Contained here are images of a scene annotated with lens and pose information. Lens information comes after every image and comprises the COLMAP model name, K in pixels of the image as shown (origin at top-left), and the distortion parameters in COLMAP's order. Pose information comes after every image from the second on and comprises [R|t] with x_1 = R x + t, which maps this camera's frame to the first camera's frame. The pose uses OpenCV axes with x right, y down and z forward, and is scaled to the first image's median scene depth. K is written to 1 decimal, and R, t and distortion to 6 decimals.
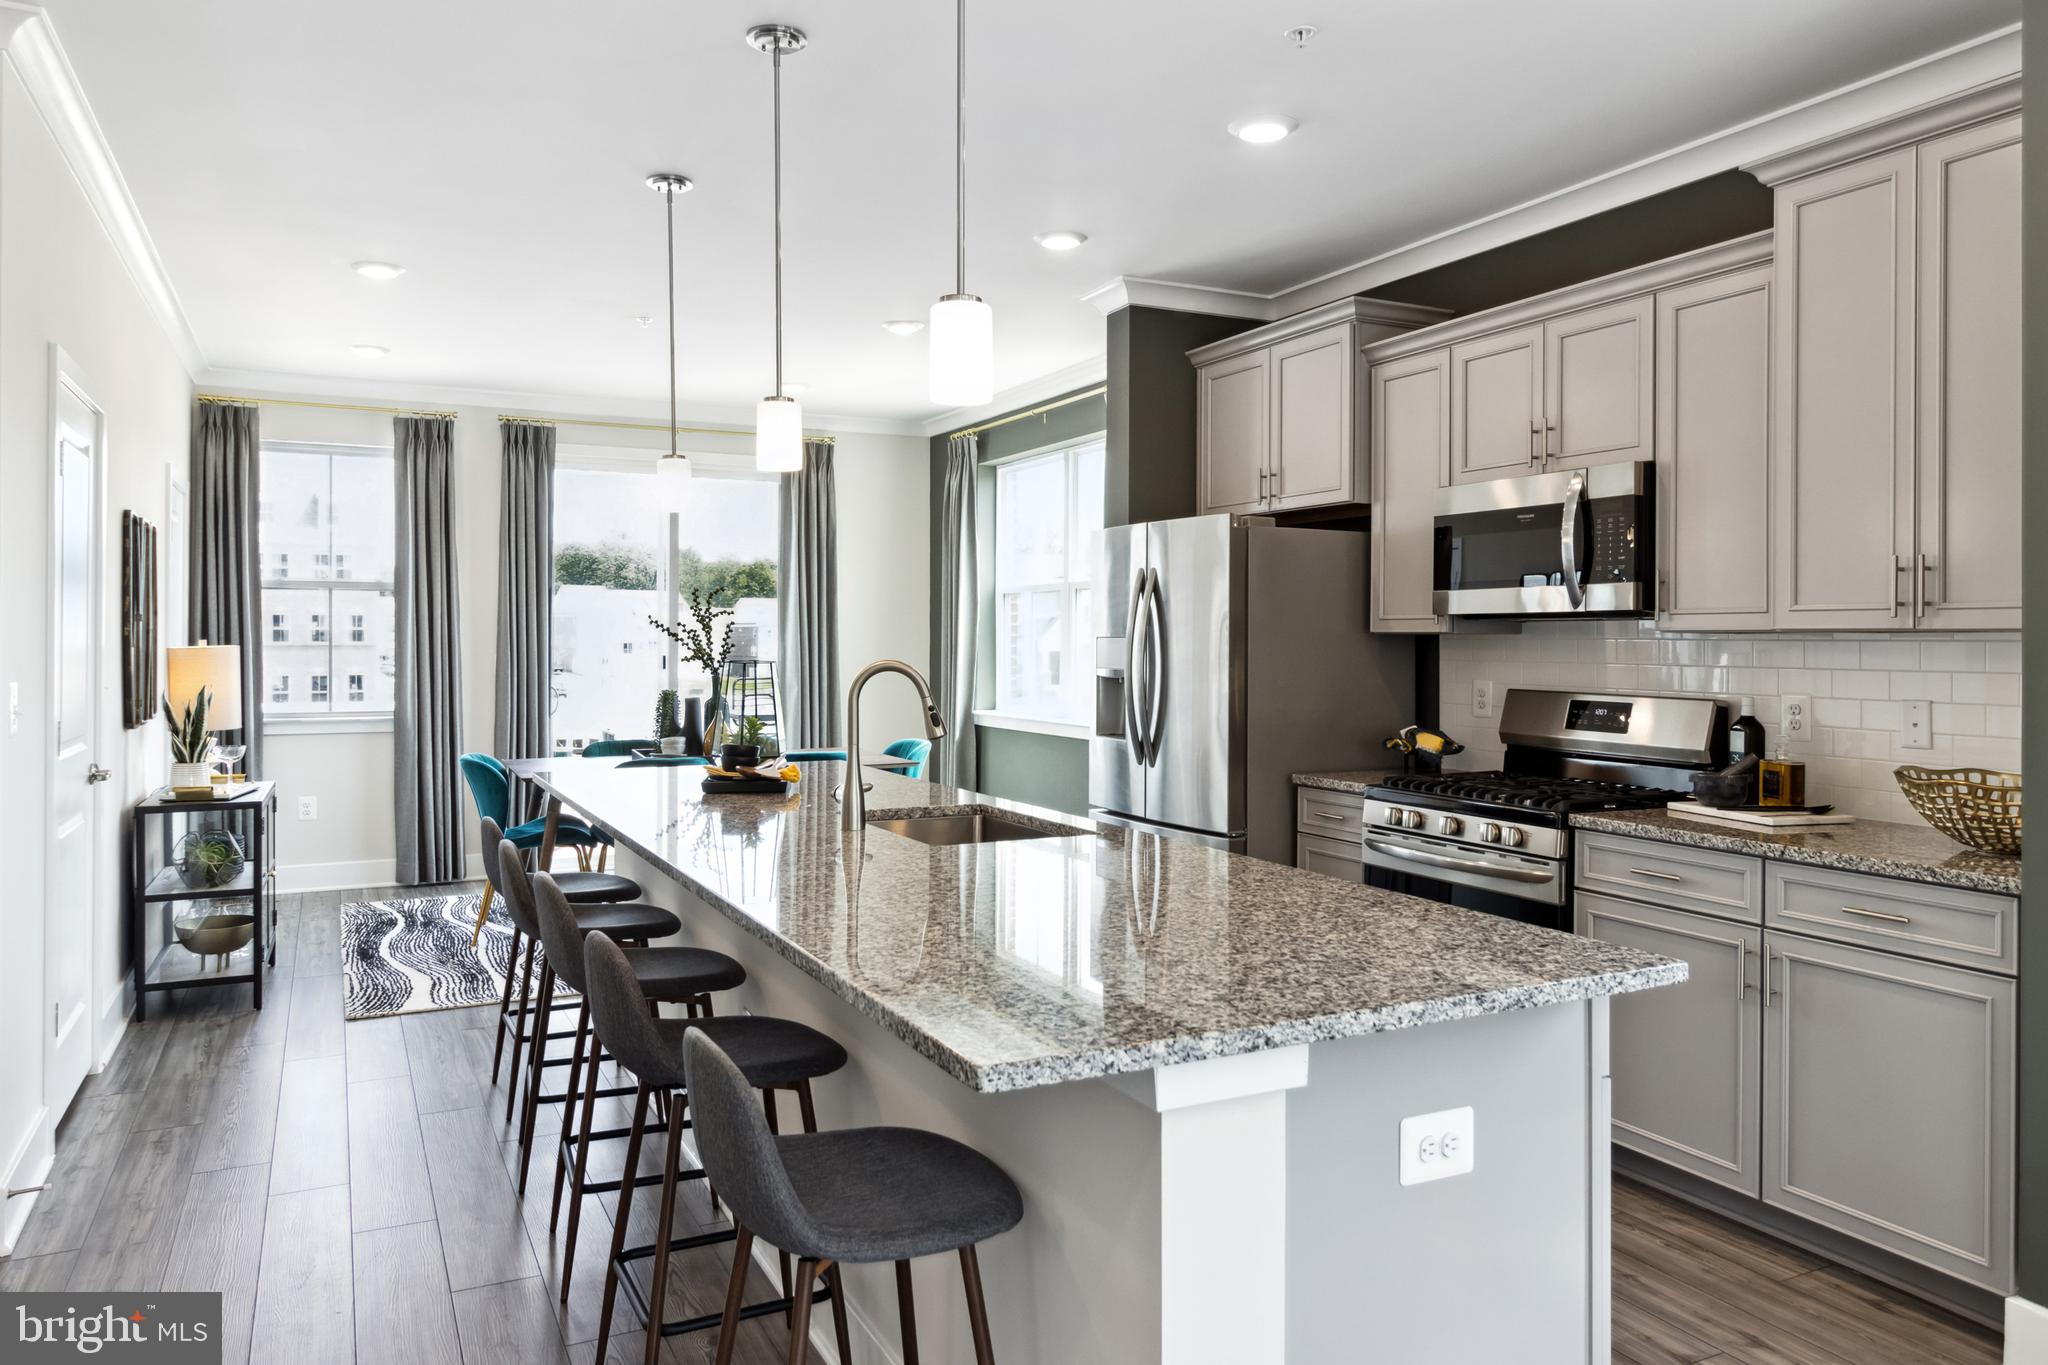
lens RADIAL K [[1389.9, 0, 1037.3], [0, 1389.9, 644.3], [0, 0, 1]] dist [-0.001409, -0.001033]
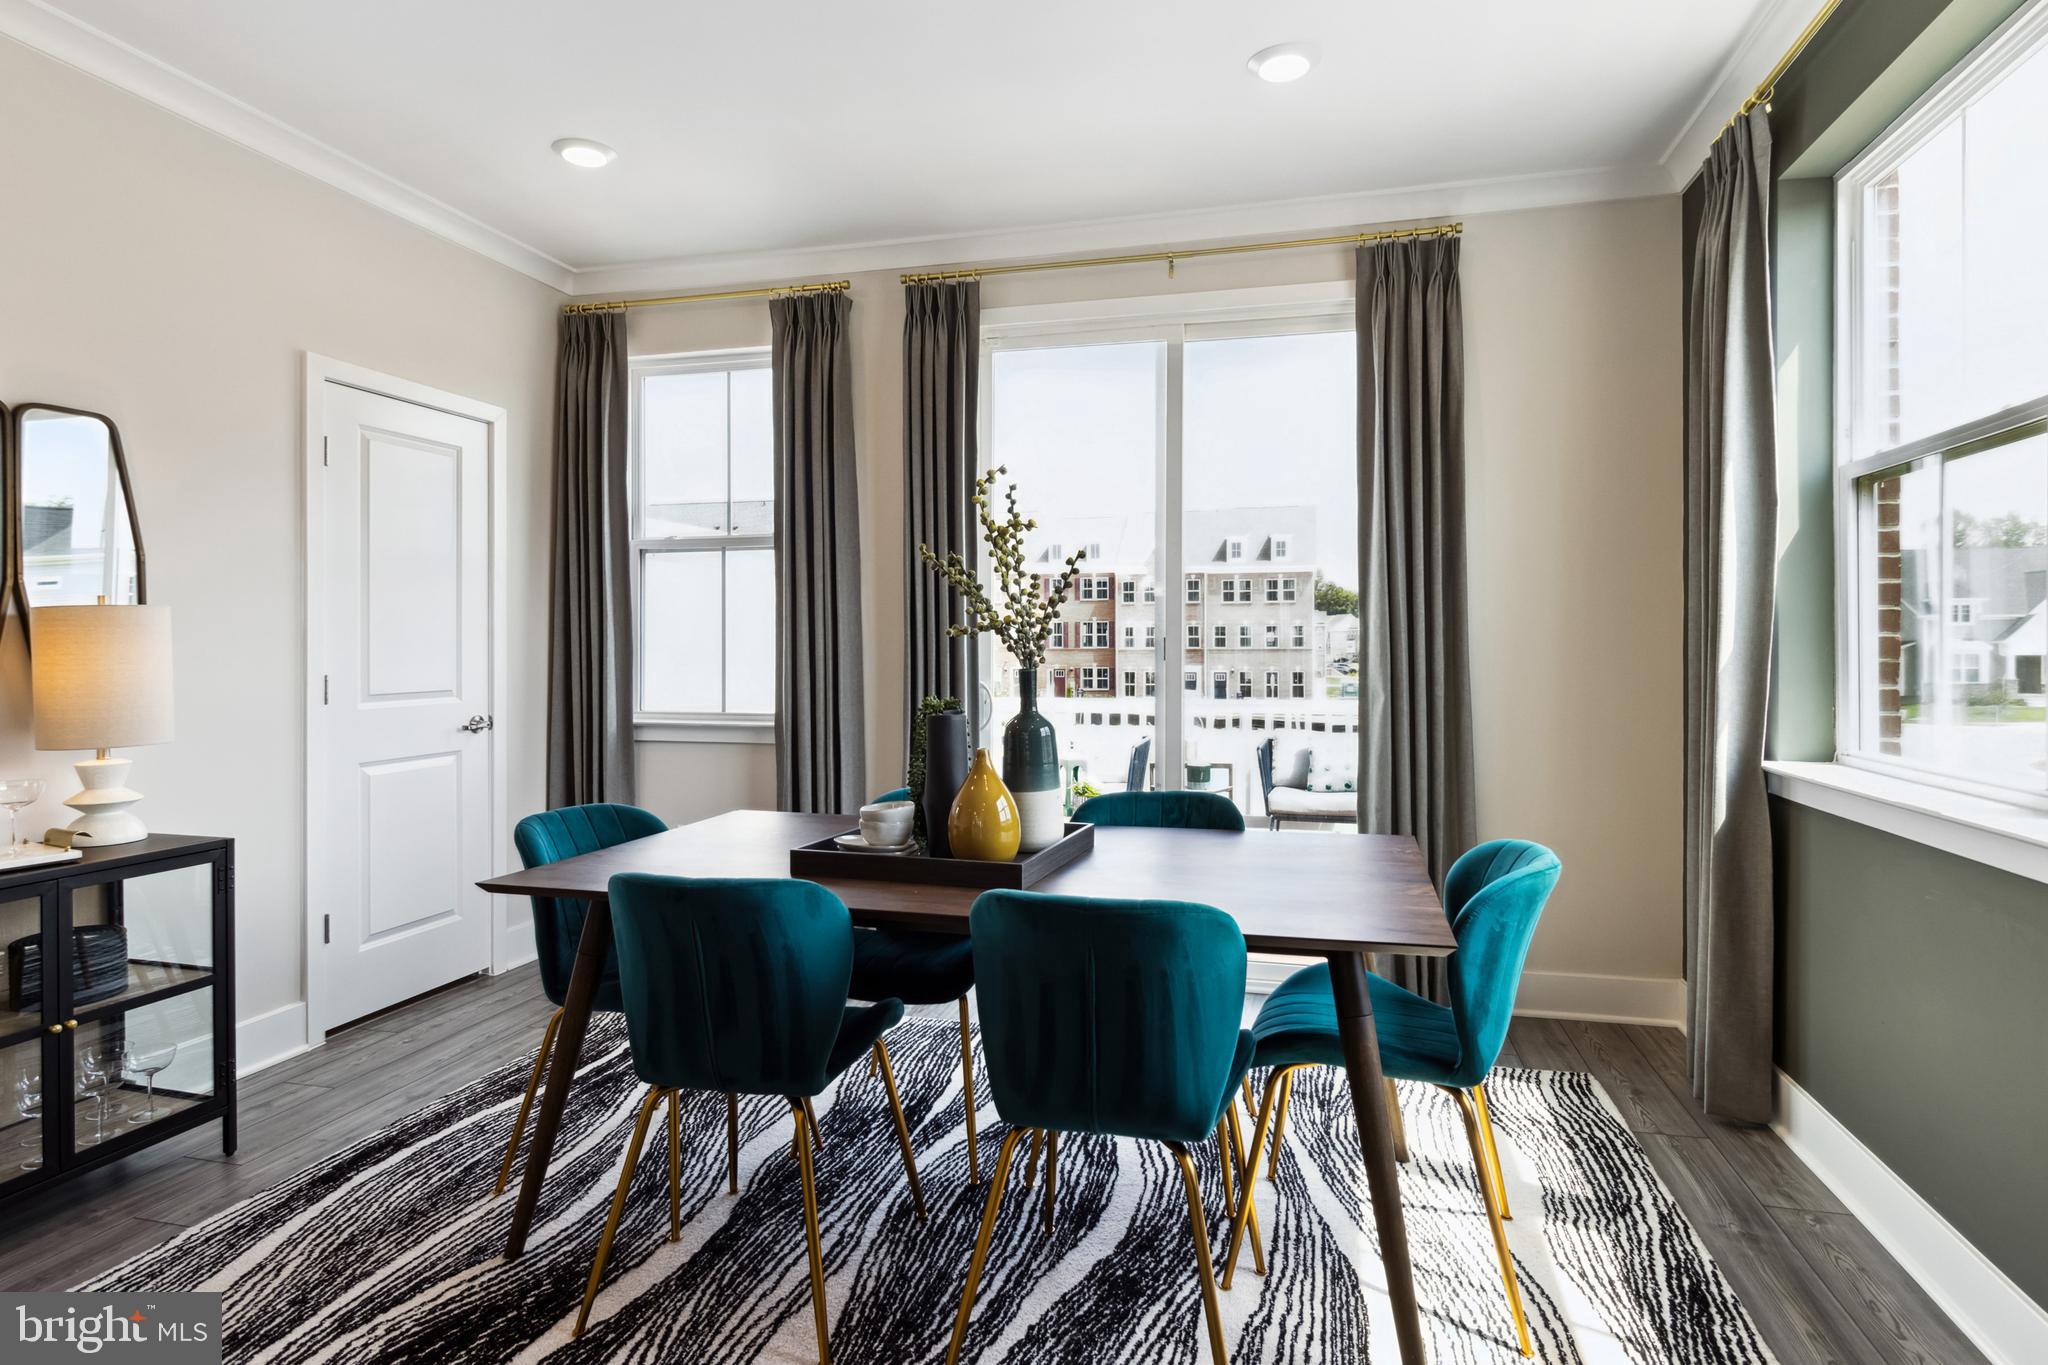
lens RADIAL K [[1103.5, 0, 1033.5], [0, 1103.5, 647.6], [0, 0, 1]] dist [0.001562, -0.000177]
pose [[0.752510, -0.001559, -0.658579, 0.013467], [-0.000205, 0.999997, -0.002602, 0.024562], [0.658581, 0.002093, 0.752507, 1.084648]]
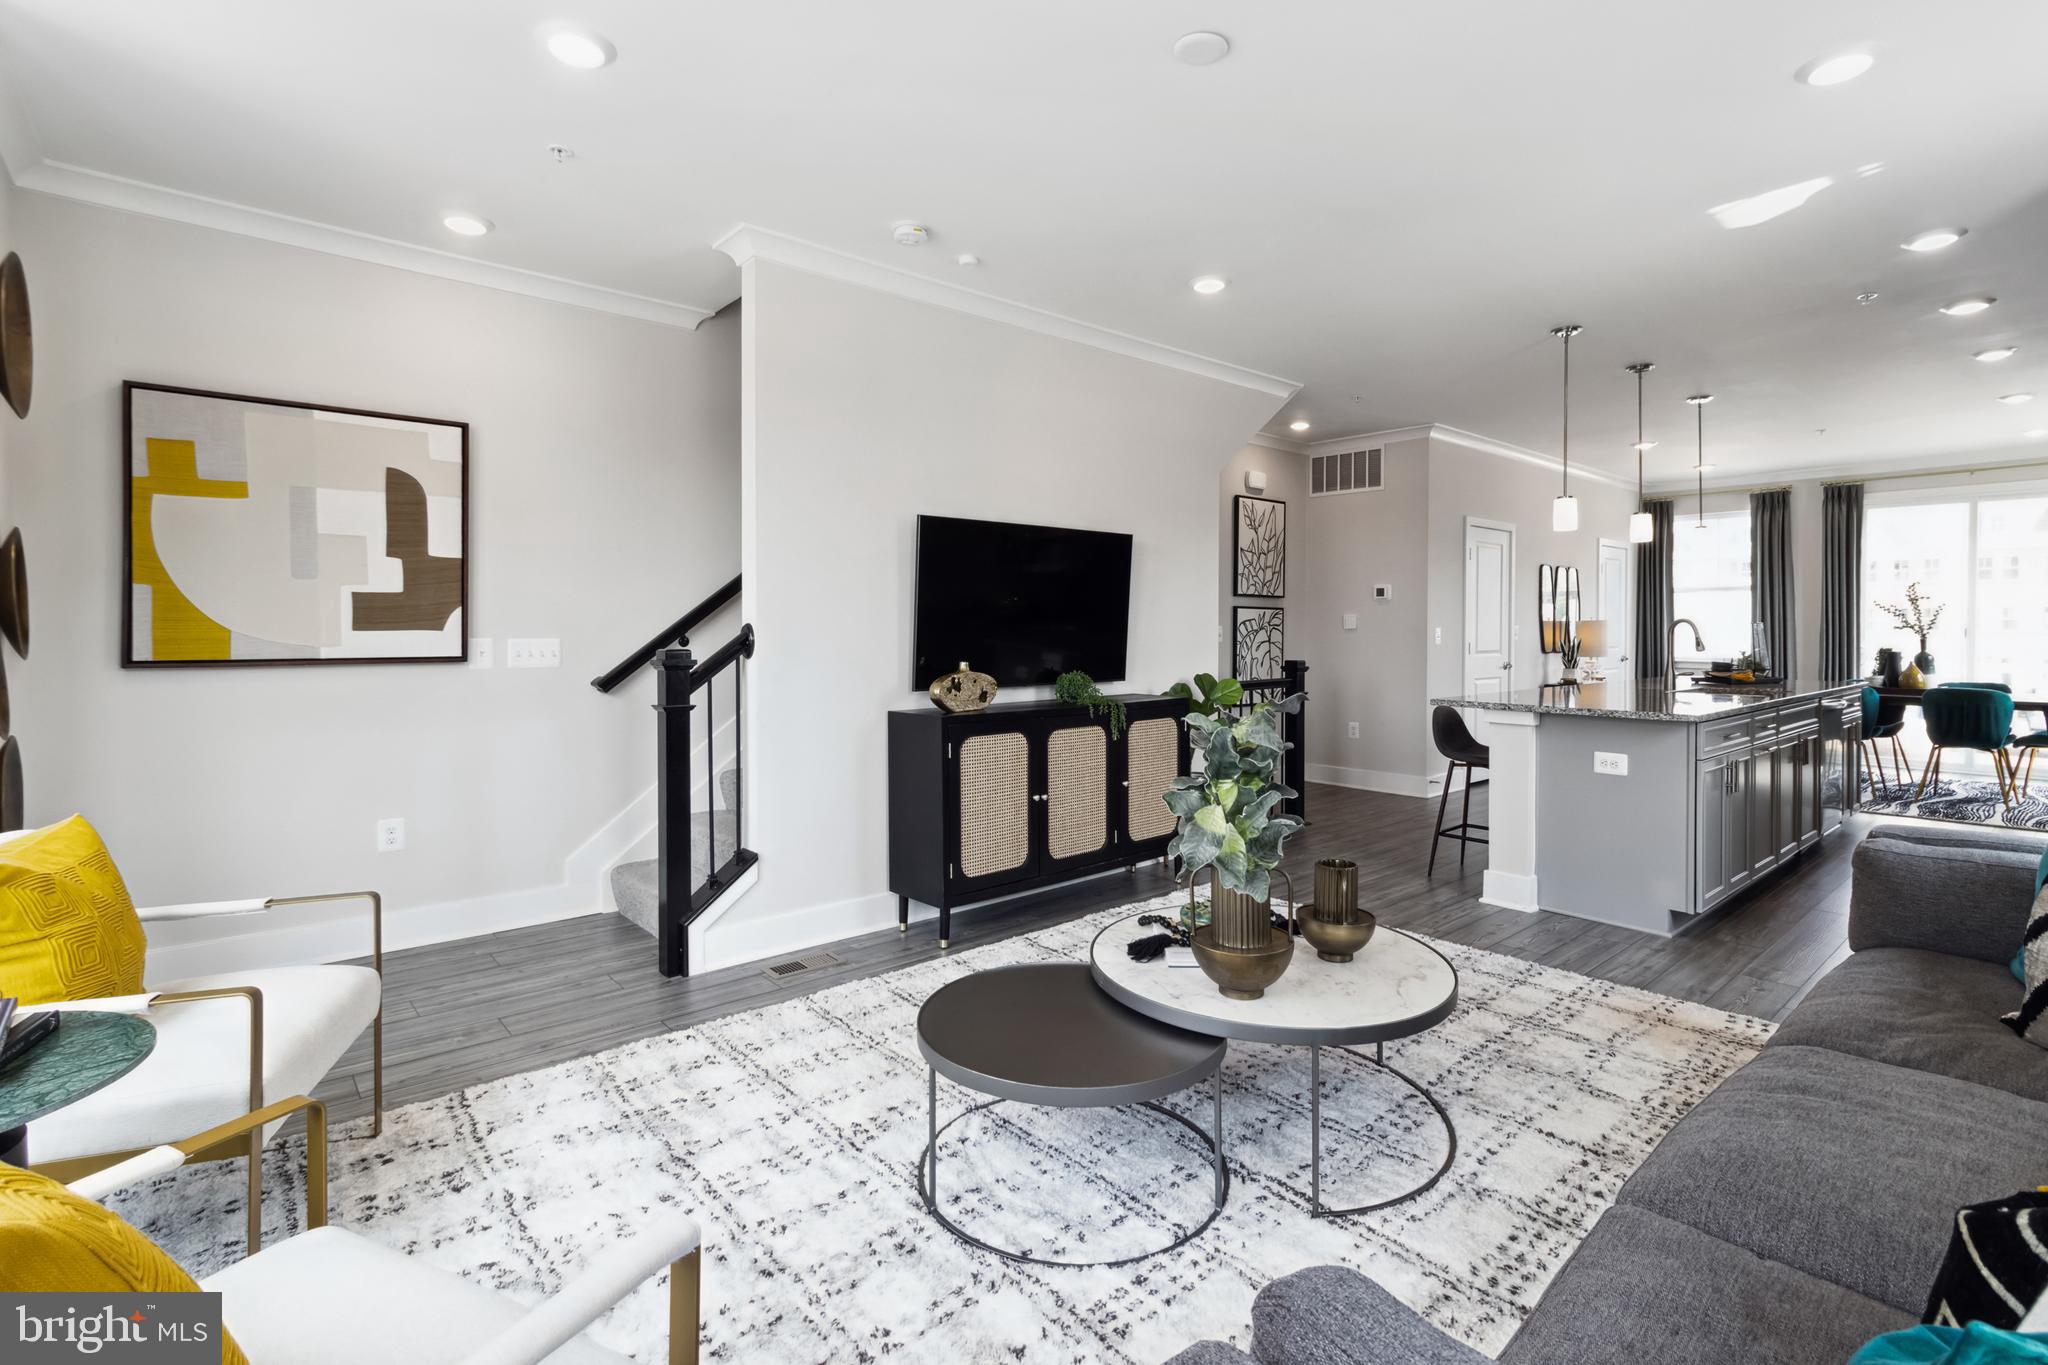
lens RADIAL K [[962.0, 0, 1032.5], [0, 962.0, 634.2], [0, 0, 1]] dist [0.001244, -0.000180]
pose [[0.245398, 0.006059, -0.969404, 0.835036], [-0.004881, 0.999976, 0.005015, 0.025474], [0.969410, 0.003501, 0.245421, -0.324992]]
